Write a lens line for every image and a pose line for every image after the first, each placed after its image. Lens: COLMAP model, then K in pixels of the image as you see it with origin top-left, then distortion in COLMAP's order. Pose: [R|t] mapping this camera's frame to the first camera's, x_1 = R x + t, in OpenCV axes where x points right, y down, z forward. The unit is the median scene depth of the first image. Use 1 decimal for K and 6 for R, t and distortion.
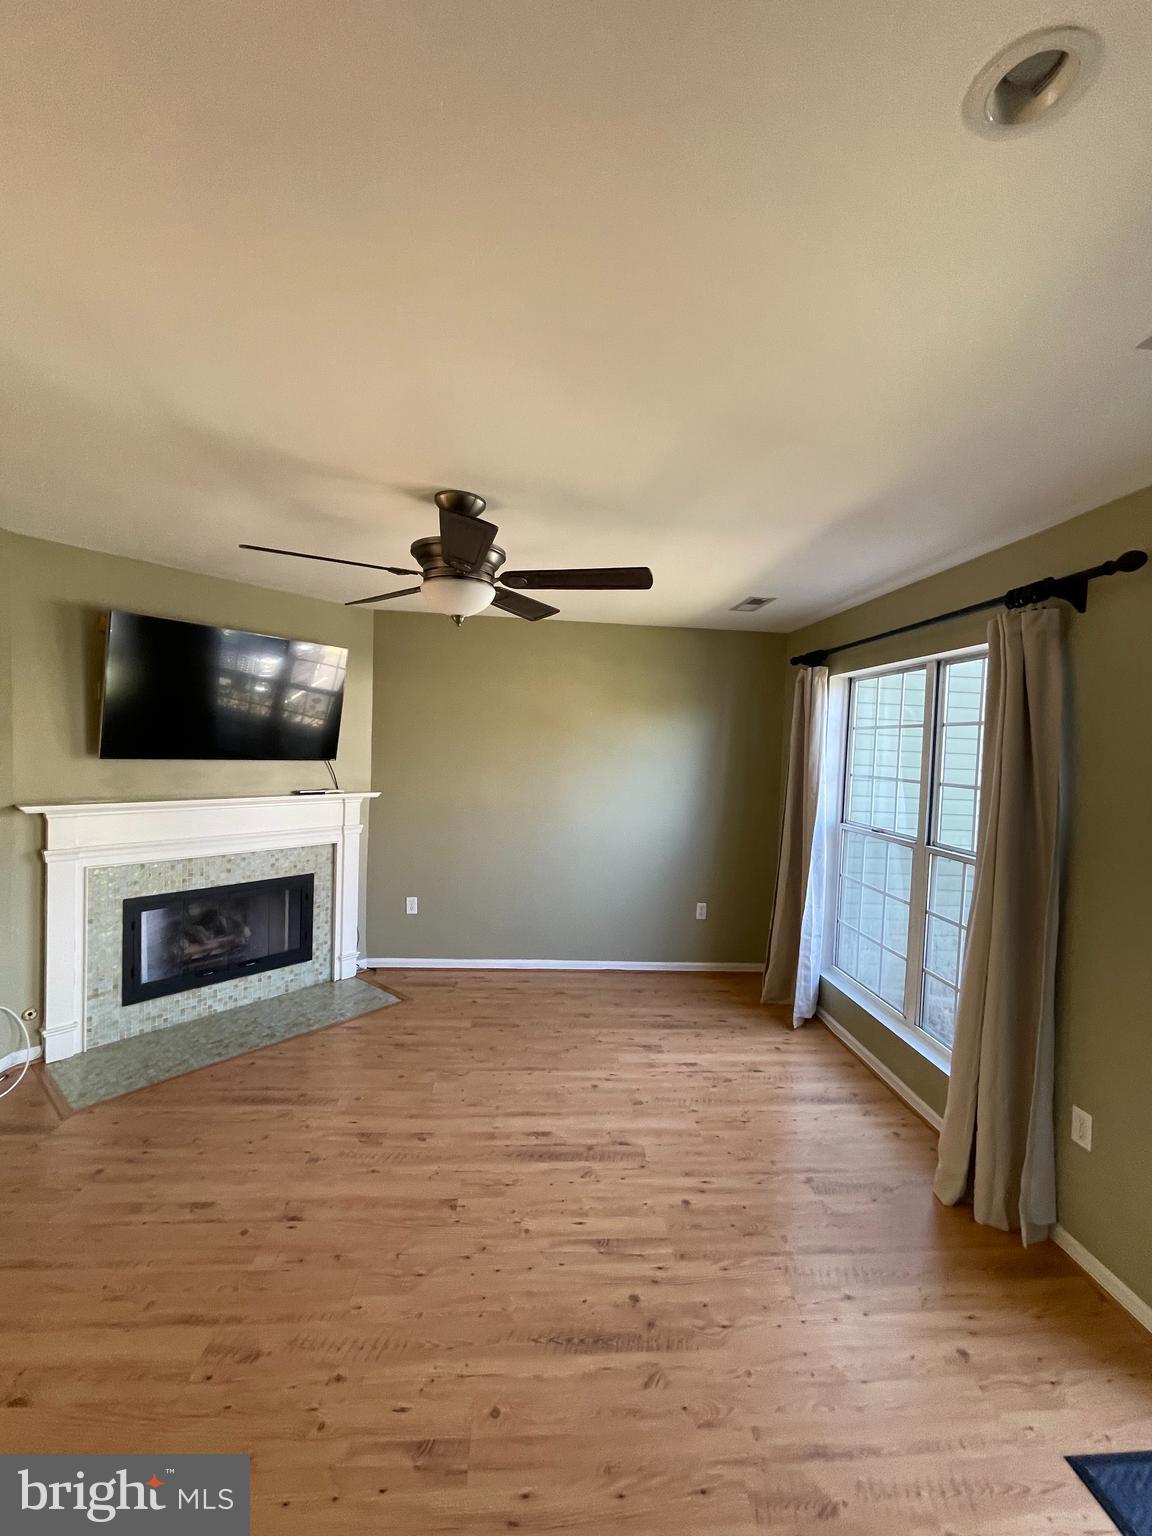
lens RADIAL K [[620.9, 0, 578.4], [0, 620.9, 769.2], [0, 0, 1]] dist [-0.003756, -0.000074]
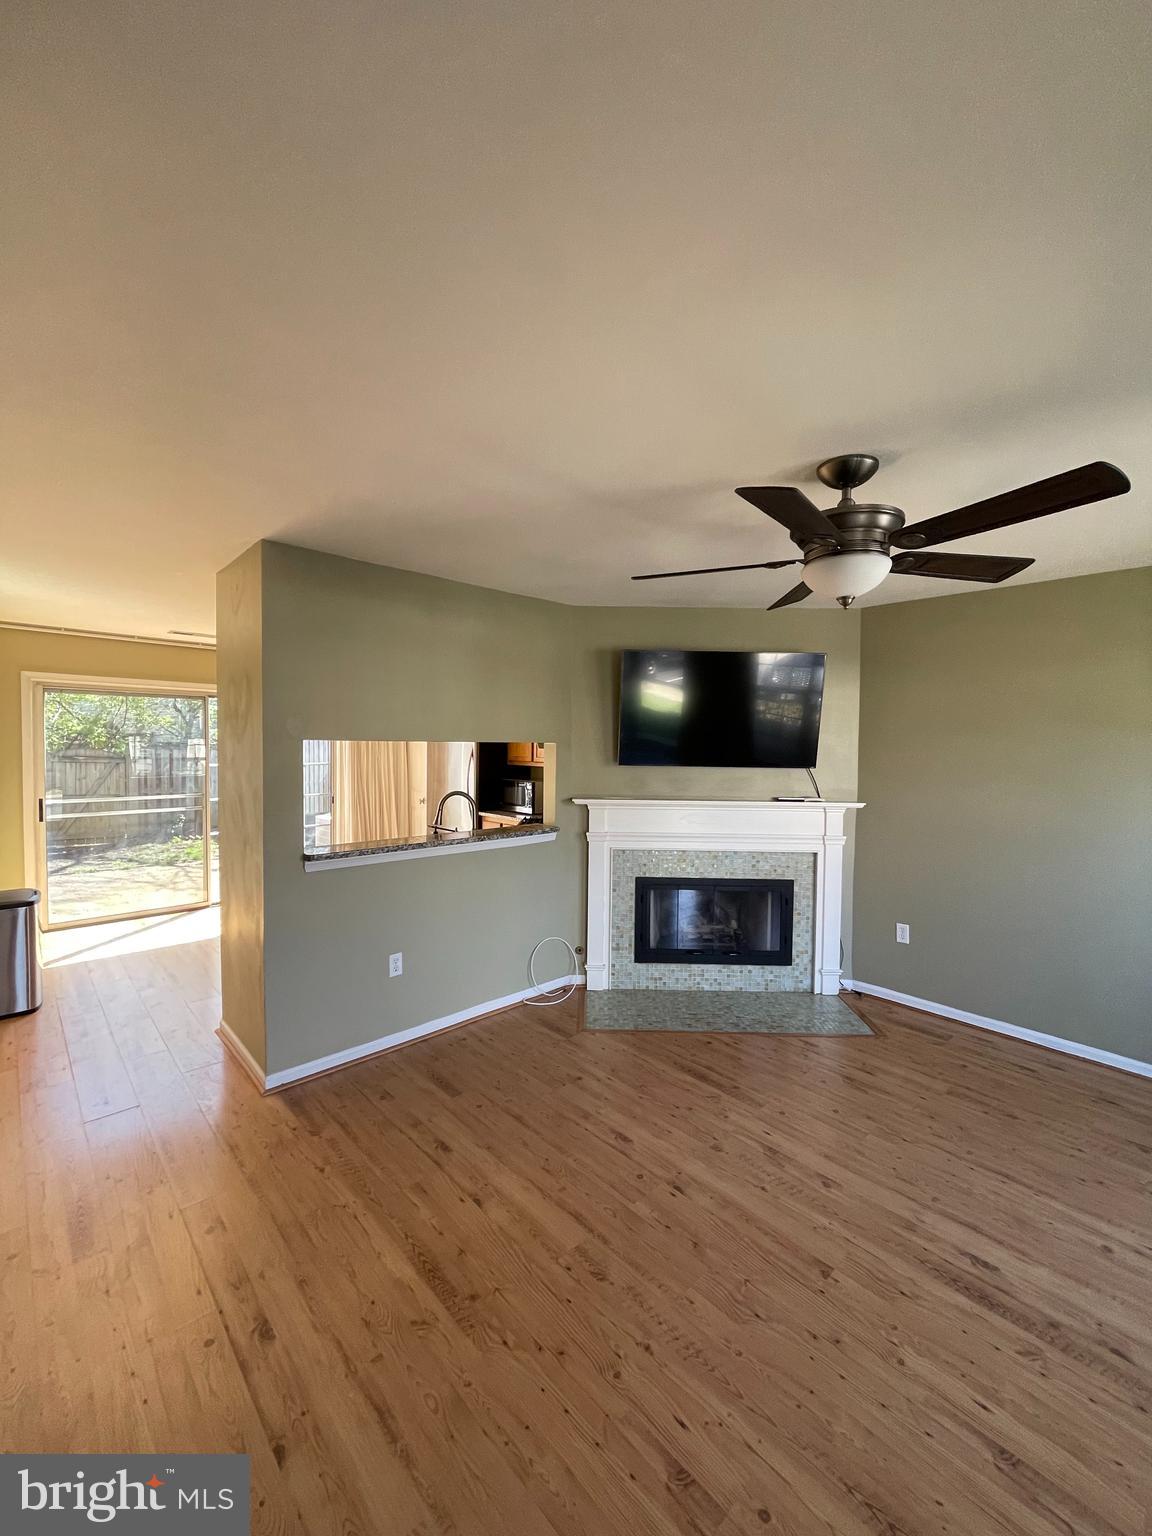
lens RADIAL K [[620.9, 0, 576.7], [0, 620.9, 766.0], [0, 0, 1]] dist [-0.003756, -0.000074]
pose [[0.624554, -0.003563, -0.780974, 0.202931], [-0.018564, 0.999639, -0.019406, 0.012506], [0.780761, 0.026618, 0.624262, 0.127714]]
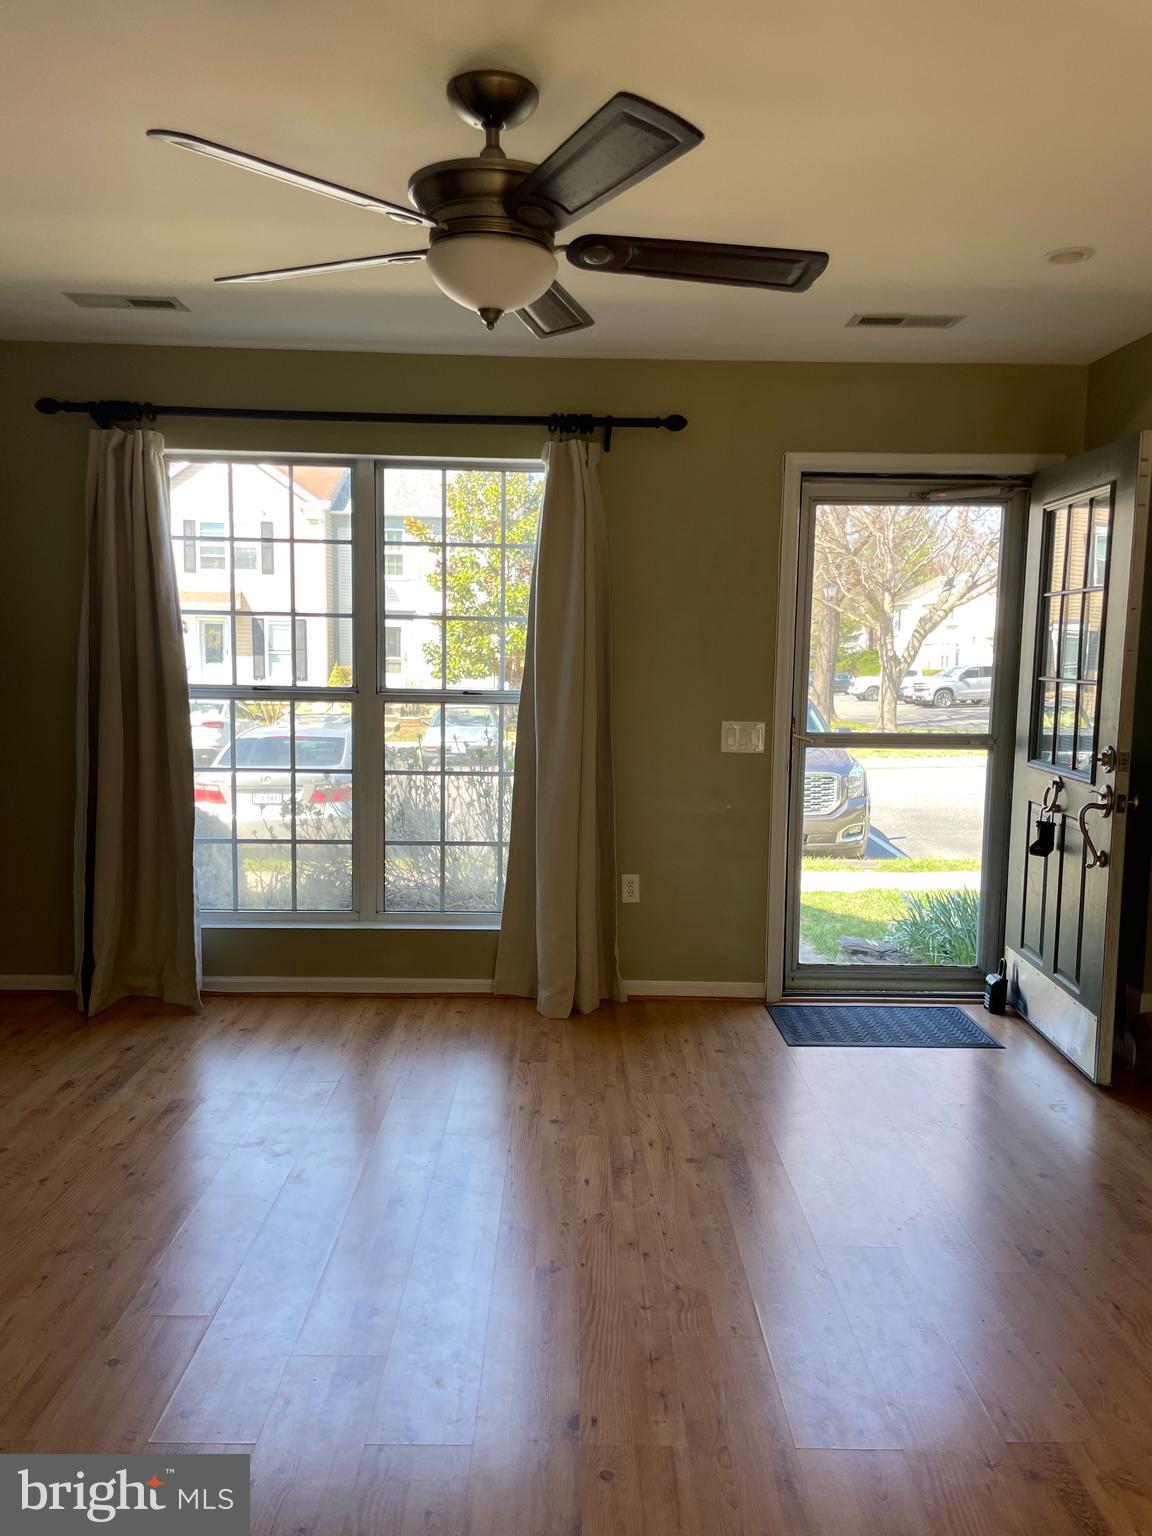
lens RADIAL K [[1165.0, 0, 588.8], [0, 1165.0, 758.7], [0, 0, 1]] dist [0.083534, -0.104744]
pose [[0.058818, -0.132637, 0.989418, -1.037919], [0.028256, 0.990958, 0.131164, 0.017393], [-0.997869, 0.020242, 0.062034, 0.678435]]
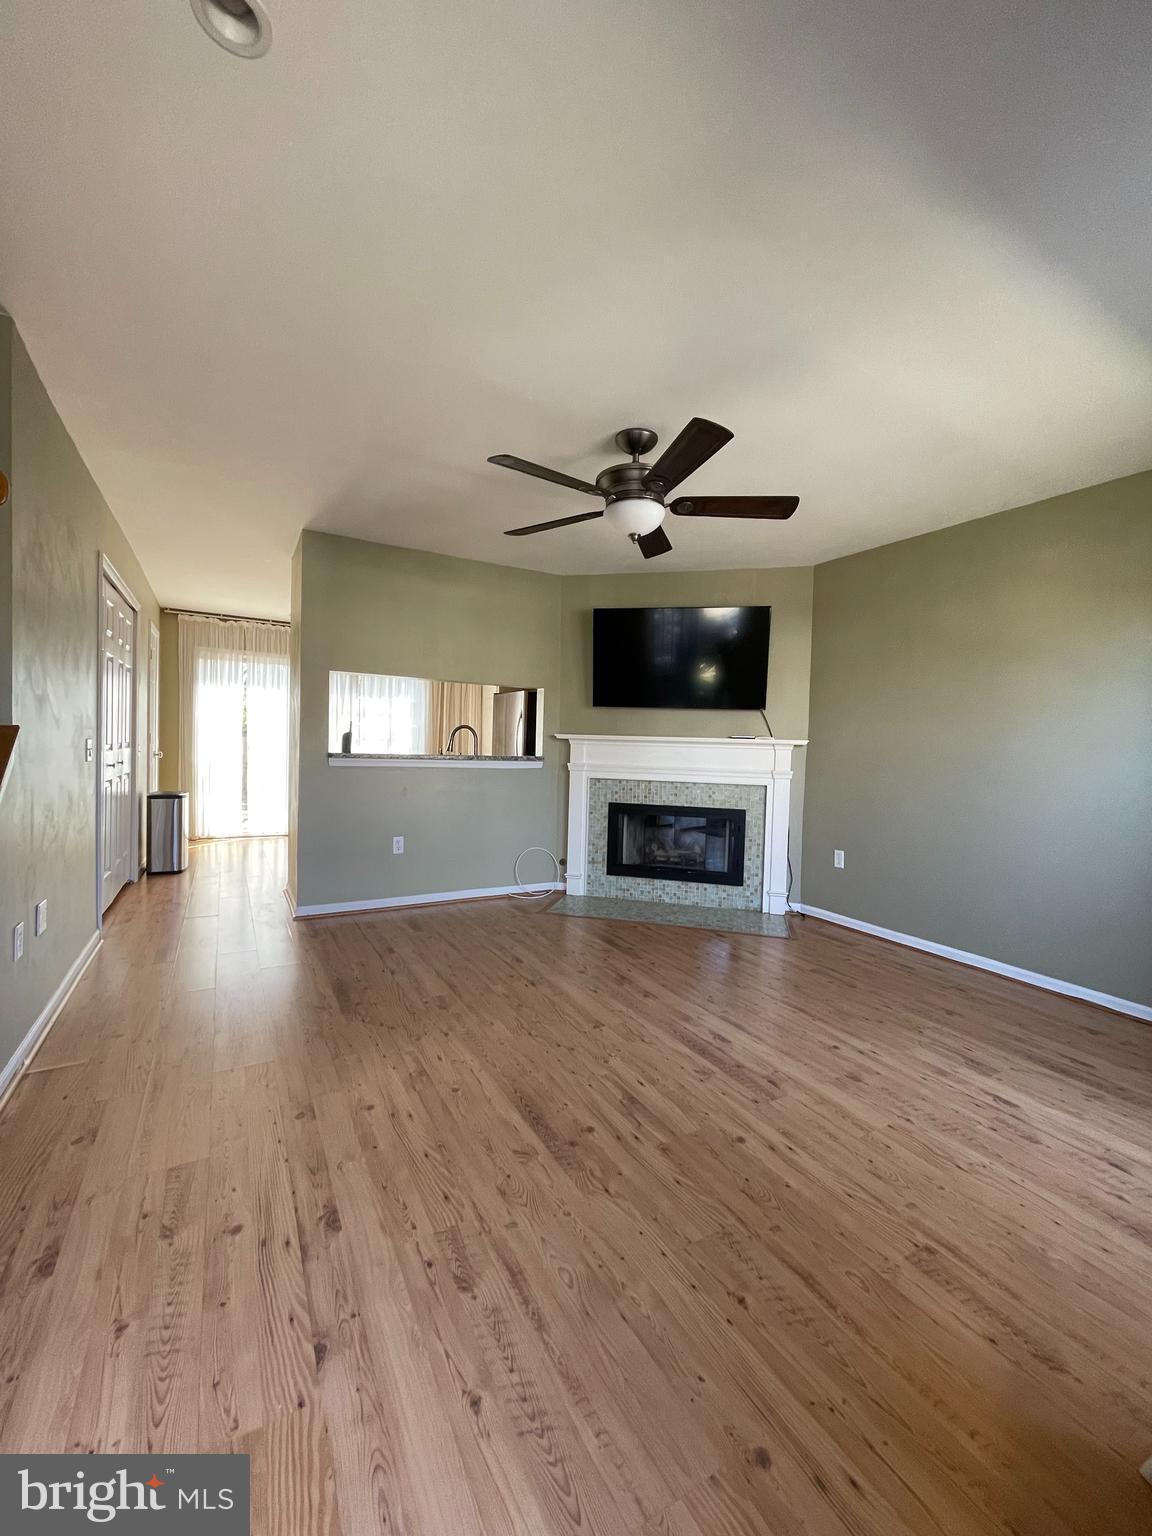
lens RADIAL K [[620.9, 0, 575.3], [0, 620.9, 765.1], [0, 0, 1]] dist [-0.003756, -0.000074]
pose [[0.423968, 0.003018, -0.905672, 0.667488], [-0.050988, 0.998488, -0.020542, 0.178990], [0.904241, 0.054887, 0.423481, 0.333051]]
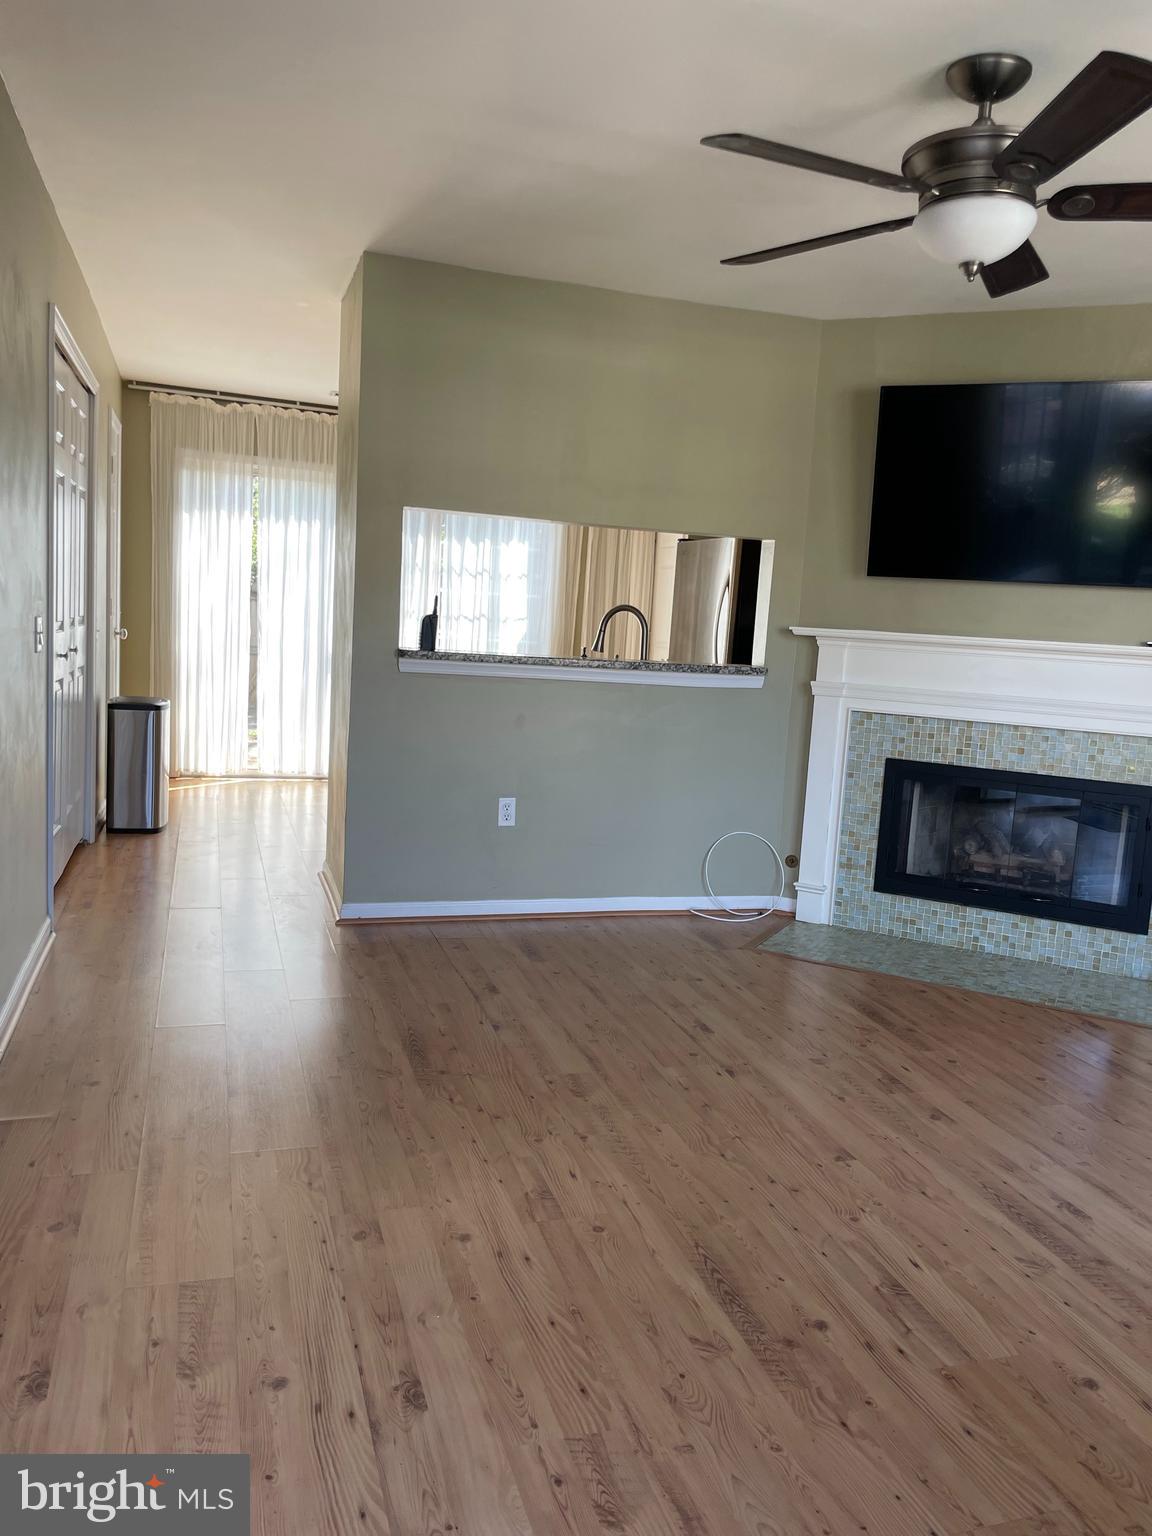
lens RADIAL K [[1165.0, 0, 578.2], [0, 1165.0, 761.6], [0, 0, 1]] dist [0.083534, -0.104744]
pose [[0.228122, 0.098287, -0.968659, 0.732044], [-0.093827, 0.992480, 0.078608, 0.153929], [0.969101, 0.072954, 0.235629, 0.296962]]
